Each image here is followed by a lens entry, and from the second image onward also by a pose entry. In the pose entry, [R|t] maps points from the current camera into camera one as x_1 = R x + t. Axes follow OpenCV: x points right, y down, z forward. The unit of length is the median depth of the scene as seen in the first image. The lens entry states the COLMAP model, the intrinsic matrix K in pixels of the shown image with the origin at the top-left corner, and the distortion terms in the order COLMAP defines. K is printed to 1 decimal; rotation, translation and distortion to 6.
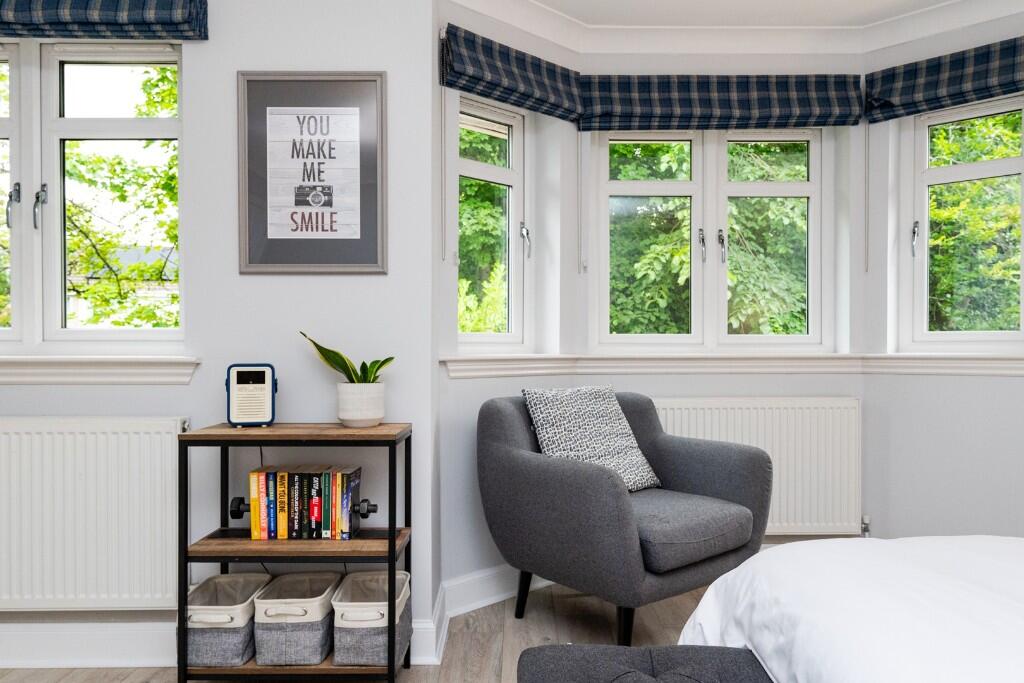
lens RADIAL K [[723.7, 0, 517.3], [0, 723.7, 349.2], [0, 0, 1]] dist [-0.001953, 0.000015]
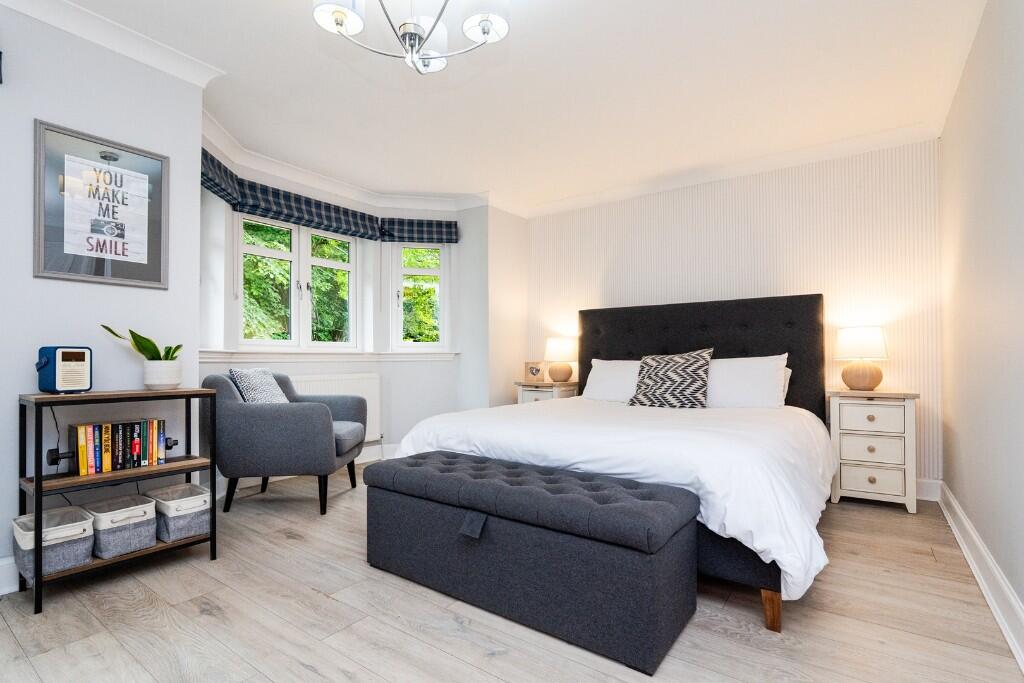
lens RADIAL K [[489.6, 0, 508.9], [0, 489.6, 349.3], [0, 0, 1]] dist [-0.014920, 0.000142]
pose [[0.596917, 0.016700, 0.802129, -0.566268], [0.007060, 0.999635, -0.026066, 0.051181], [-0.802272, 0.021222, 0.596582, -0.171719]]
